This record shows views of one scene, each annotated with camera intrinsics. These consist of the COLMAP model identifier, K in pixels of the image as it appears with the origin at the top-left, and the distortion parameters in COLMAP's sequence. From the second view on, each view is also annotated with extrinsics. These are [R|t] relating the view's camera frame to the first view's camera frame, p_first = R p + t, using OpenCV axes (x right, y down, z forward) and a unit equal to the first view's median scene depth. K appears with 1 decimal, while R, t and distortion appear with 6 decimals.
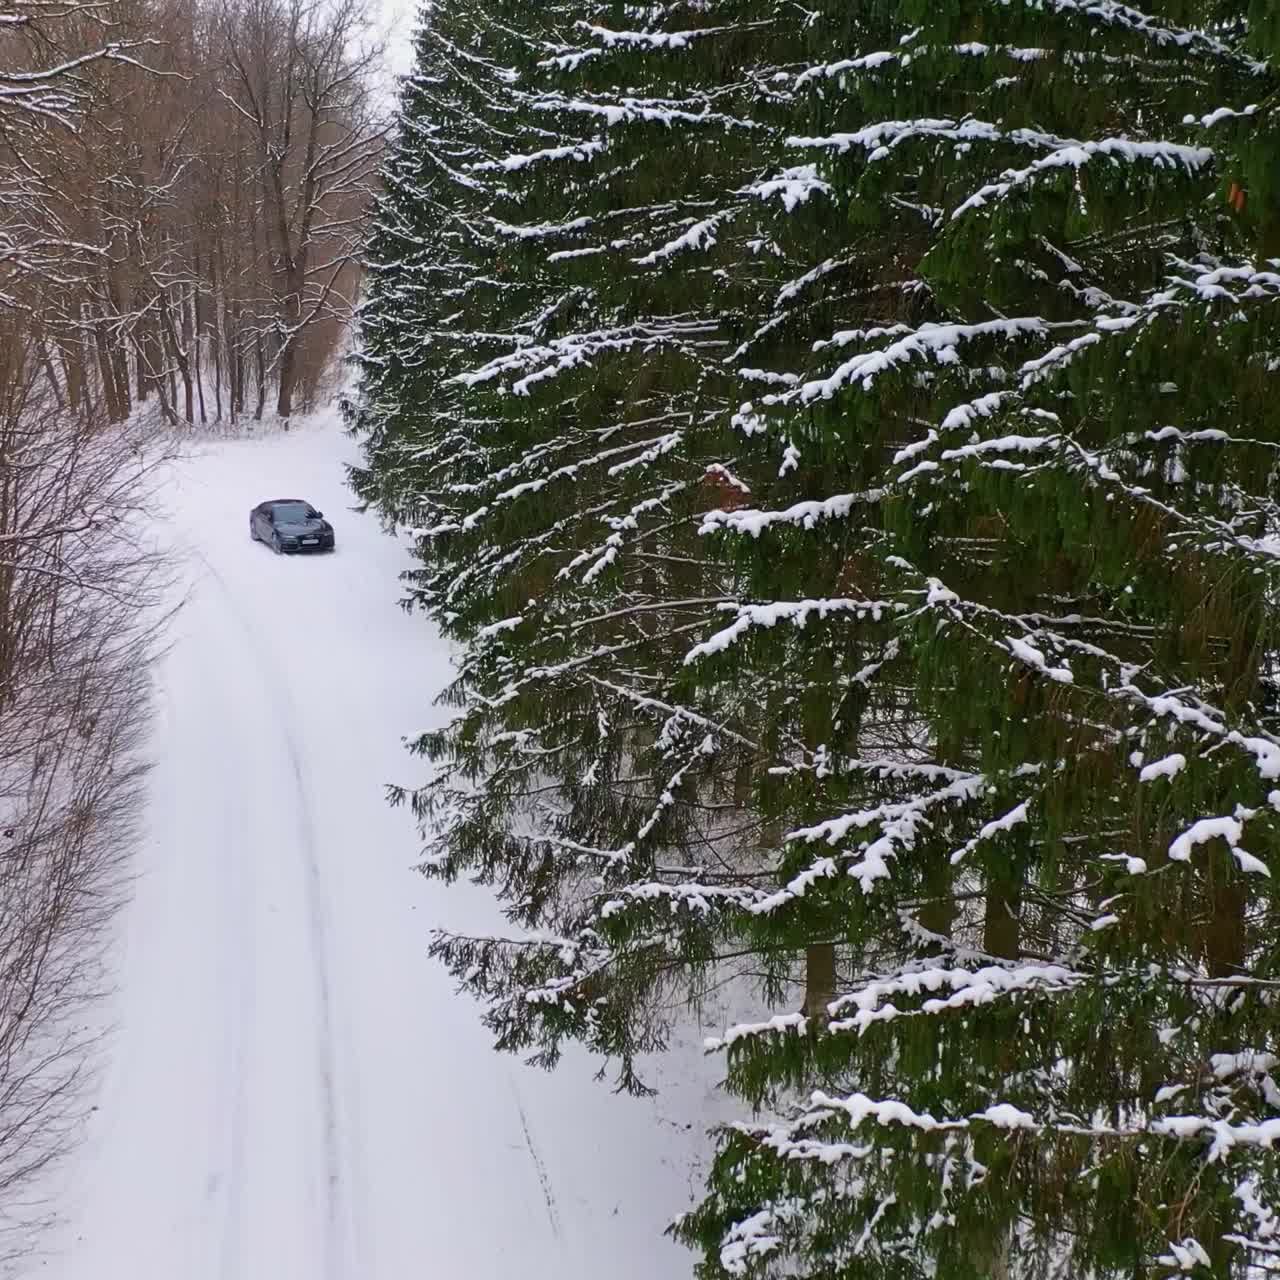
lens RADIAL K [[1926.5, 0, 710.1], [0, 1926.5, 640.4], [0, 0, 1]] dist [0.009866, -0.057704]
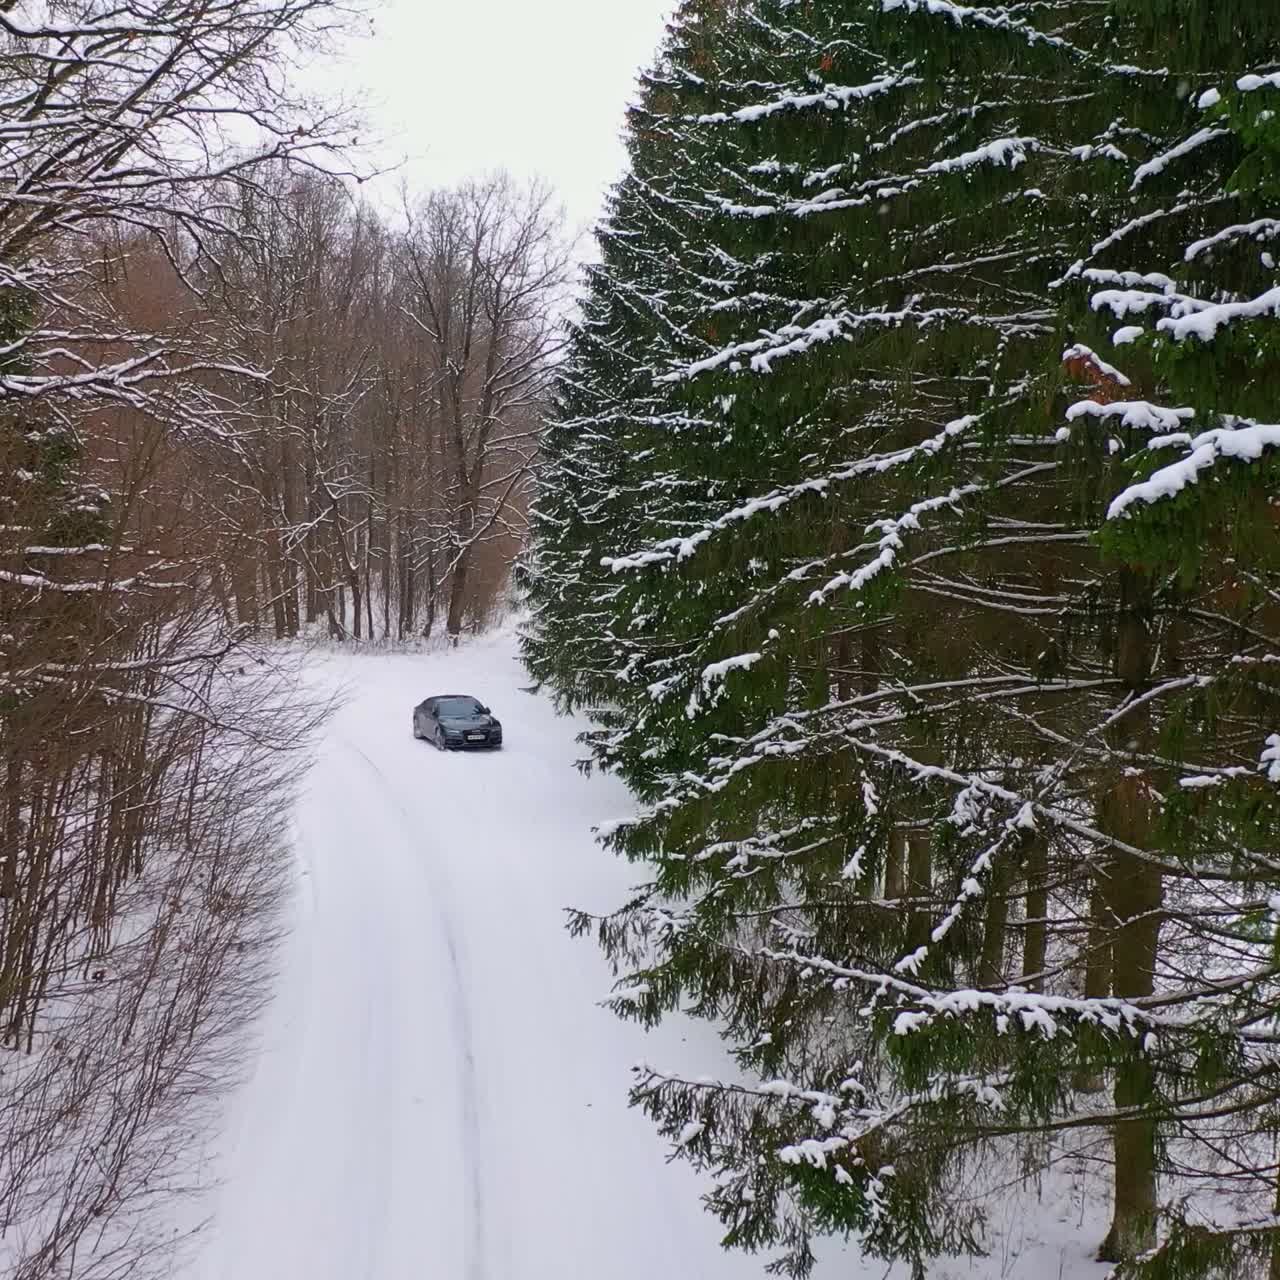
lens RADIAL K [[1926.5, 0, 710.1], [0, 1926.5, 640.4], [0, 0, 1]] dist [0.009866, -0.057704]
pose [[0.996456, 0.006912, -0.083830, -0.055560], [-0.018593, 0.990065, -0.139375, 0.087483], [0.082034, 0.140440, 0.986685, 0.271947]]
